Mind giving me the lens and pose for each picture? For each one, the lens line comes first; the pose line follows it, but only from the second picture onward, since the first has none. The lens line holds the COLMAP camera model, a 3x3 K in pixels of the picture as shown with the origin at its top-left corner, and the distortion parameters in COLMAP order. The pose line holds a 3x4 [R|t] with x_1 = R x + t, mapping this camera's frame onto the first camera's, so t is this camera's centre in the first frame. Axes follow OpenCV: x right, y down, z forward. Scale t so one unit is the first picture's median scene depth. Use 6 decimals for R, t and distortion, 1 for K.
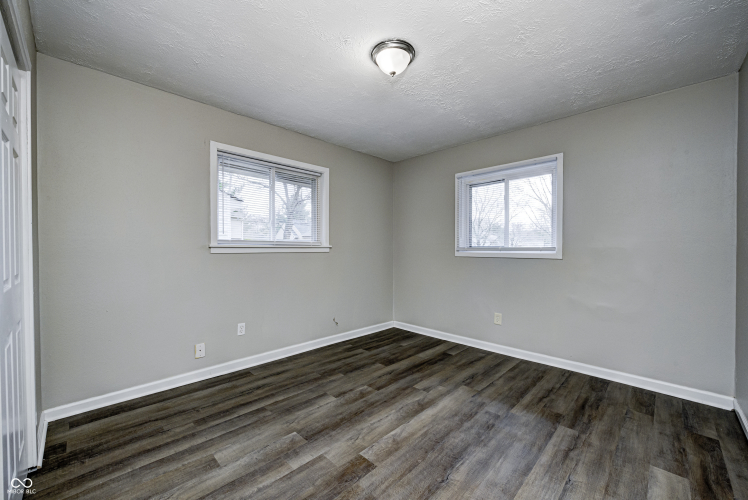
lens RADIAL K [[296.7, 0, 374.0], [0, 296.7, 250.0], [0, 0, 1]] dist [0.001566, -0.002704]
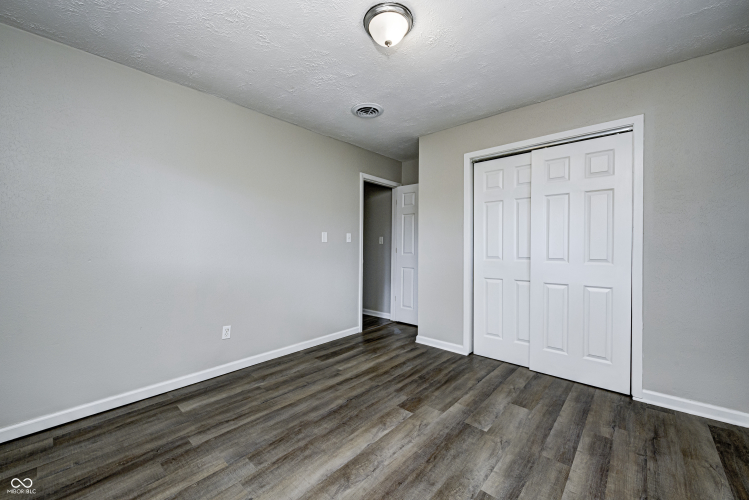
lens RADIAL K [[297.1, 0, 374.5], [0, 297.1, 250.0], [0, 0, 1]] dist [0.001566, -0.002704]
pose [[-0.998737, -0.003299, -0.050131, 0.132724], [-0.004043, 0.999883, 0.014749, 0.004221], [0.050076, 0.014933, -0.998634, 1.710123]]
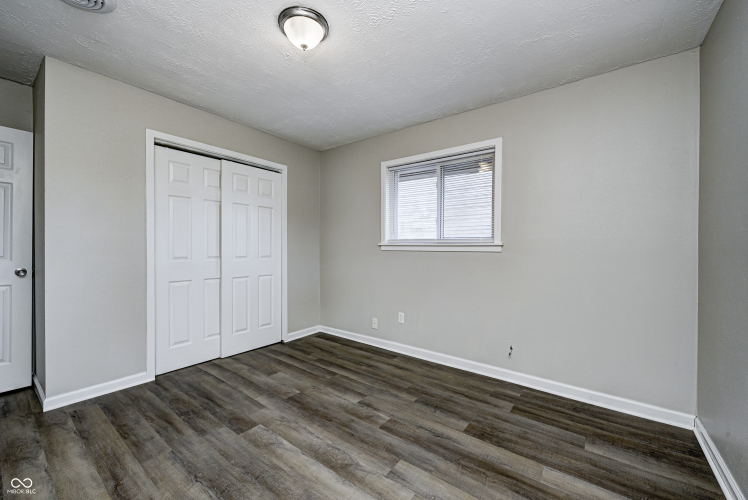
lens RADIAL K [[296.7, 0, 374.0], [0, 296.7, 250.0], [0, 0, 1]] dist [0.001566, -0.002704]
pose [[0.132149, 0.007636, -0.991200, 0.885466], [-0.013768, 0.999888, 0.005868, 0.003472], [0.991134, 0.012871, 0.132239, 0.996667]]
